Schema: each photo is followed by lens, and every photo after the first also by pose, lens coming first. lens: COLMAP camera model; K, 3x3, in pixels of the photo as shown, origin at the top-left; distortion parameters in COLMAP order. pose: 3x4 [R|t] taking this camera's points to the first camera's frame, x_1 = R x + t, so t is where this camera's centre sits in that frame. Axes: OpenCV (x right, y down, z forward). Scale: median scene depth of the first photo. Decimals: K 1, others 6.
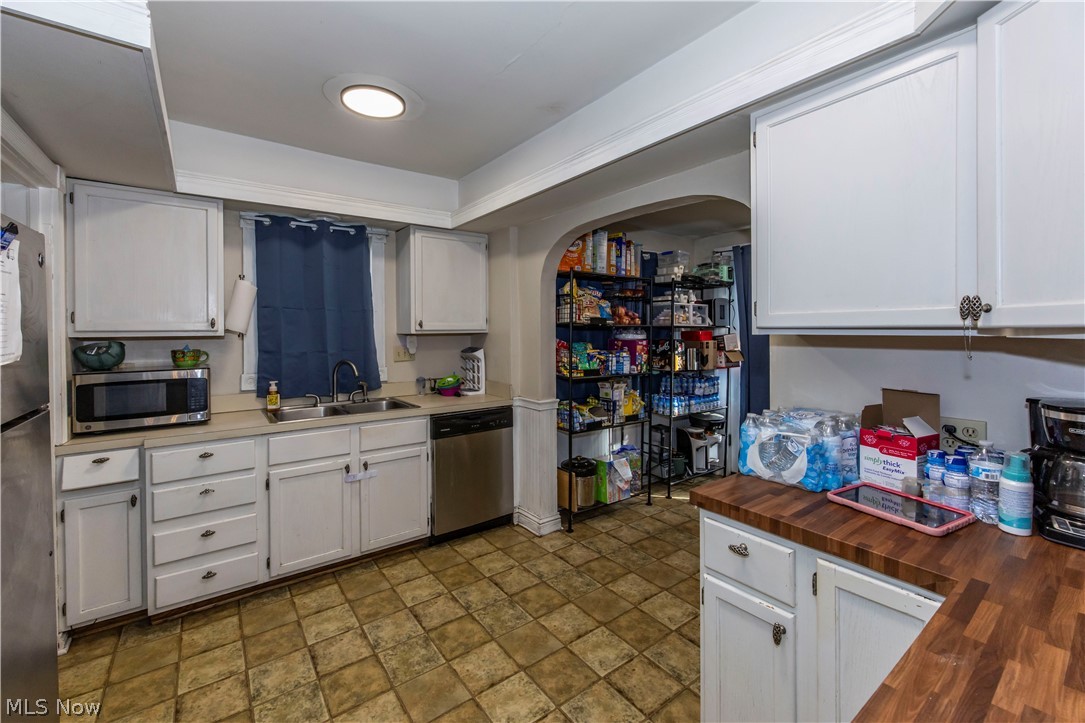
lens RADIAL K [[452.2, 0, 540.3], [0, 452.2, 331.5], [0, 0, 1]] dist [0.001288, 0.000299]
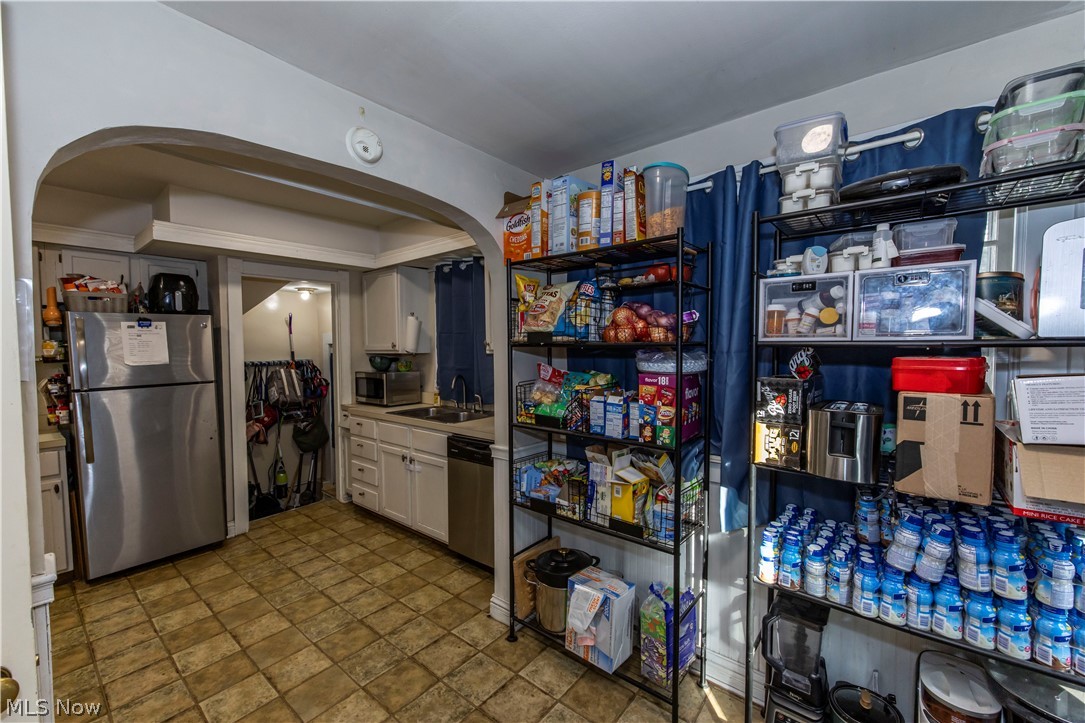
lens RADIAL K [[443.0, 0, 544.5], [0, 443.0, 366.2], [0, 0, 1]] dist [-0.001701, 0.000093]
pose [[0.246249, 0.042650, -0.968268, 0.655845], [0.001513, 0.999013, 0.044389, -0.009923], [0.969205, -0.012396, 0.245942, 0.801748]]
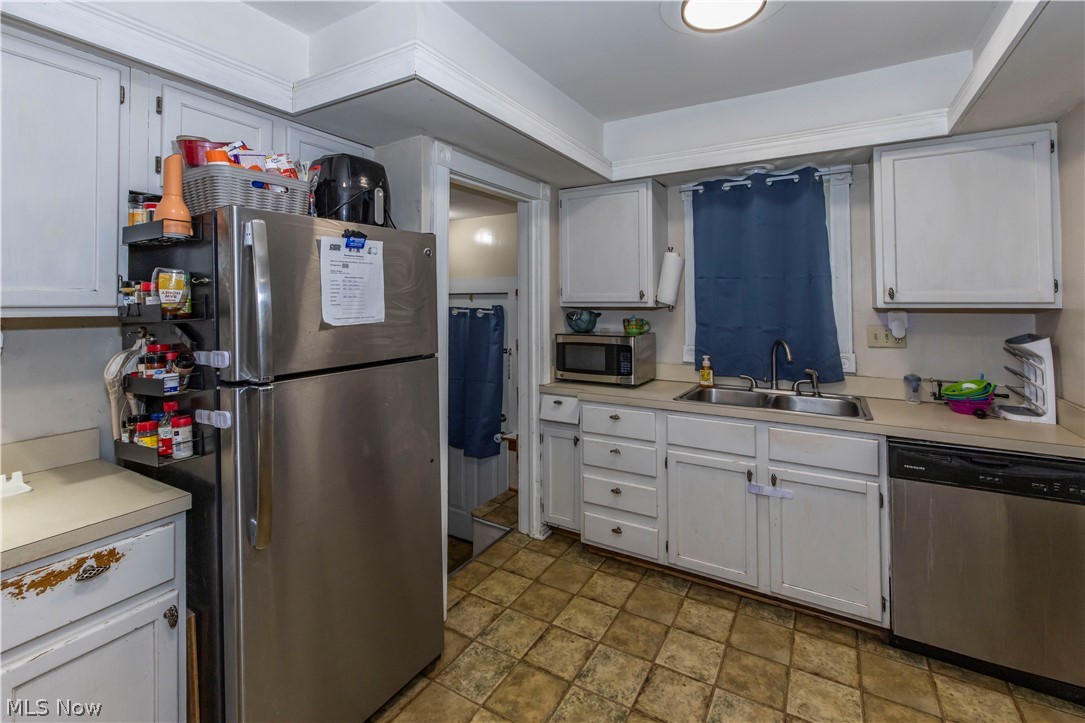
lens RADIAL K [[461.8, 0, 572.3], [0, 461.8, 295.4], [0, 0, 1]] dist [0.001100, 0.000404]
pose [[0.415954, -0.012661, -0.909297, 0.141545], [-0.007301, 0.999824, -0.017261, 0.001999], [0.909356, 0.013818, 0.415789, 0.281146]]
